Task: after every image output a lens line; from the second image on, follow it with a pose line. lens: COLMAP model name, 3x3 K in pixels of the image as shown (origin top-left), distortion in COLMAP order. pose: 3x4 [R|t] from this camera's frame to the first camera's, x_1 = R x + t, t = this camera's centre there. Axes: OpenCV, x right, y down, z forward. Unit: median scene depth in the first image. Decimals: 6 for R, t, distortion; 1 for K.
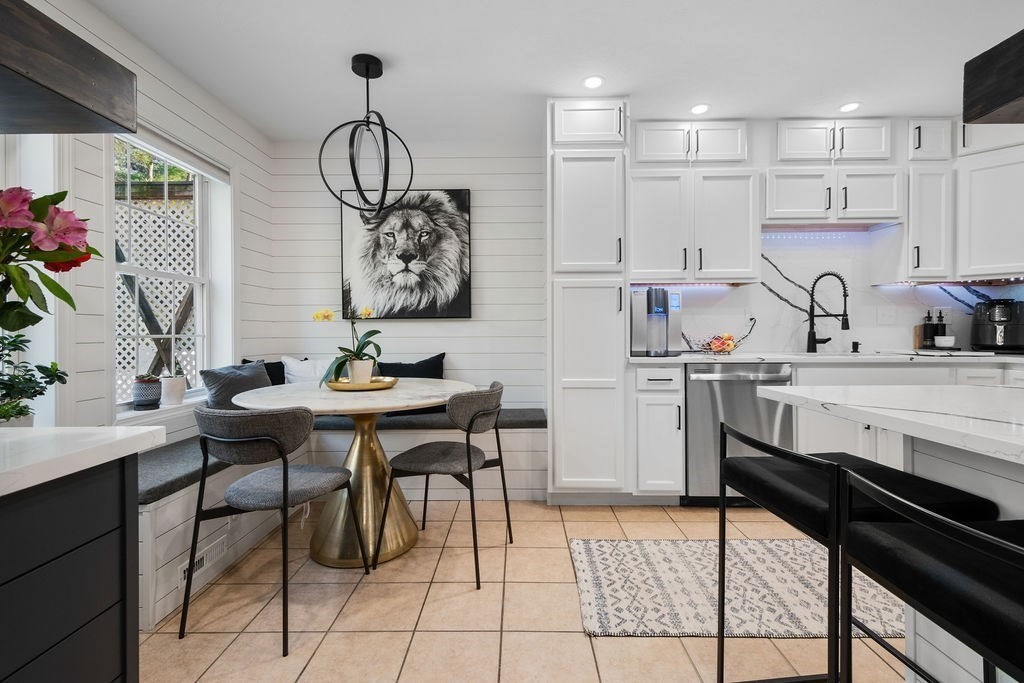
lens RADIAL K [[455.4, 0, 515.9], [0, 455.4, 337.8], [0, 0, 1]] dist [0.012572, -0.001496]
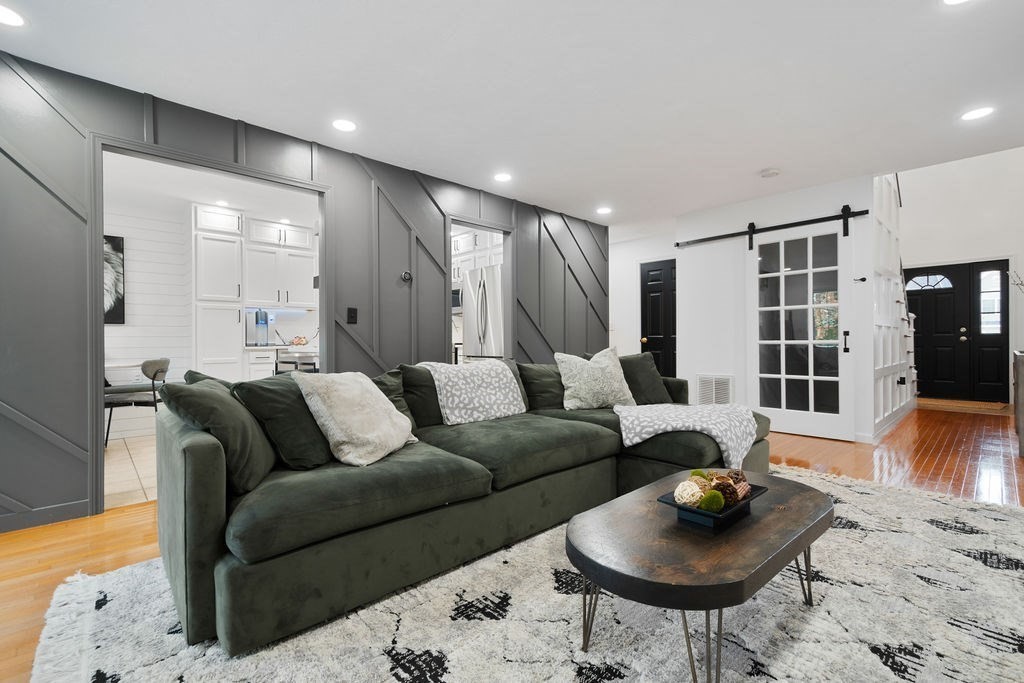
lens RADIAL K [[455.4, 0, 515.9], [0, 455.4, 337.8], [0, 0, 1]] dist [0.012572, -0.001496]
pose [[0.726609, 0.003075, 0.687044, -0.237900], [0.012056, 0.999779, -0.017224, 0.051663], [-0.686945, 0.020798, 0.726412, -1.146724]]
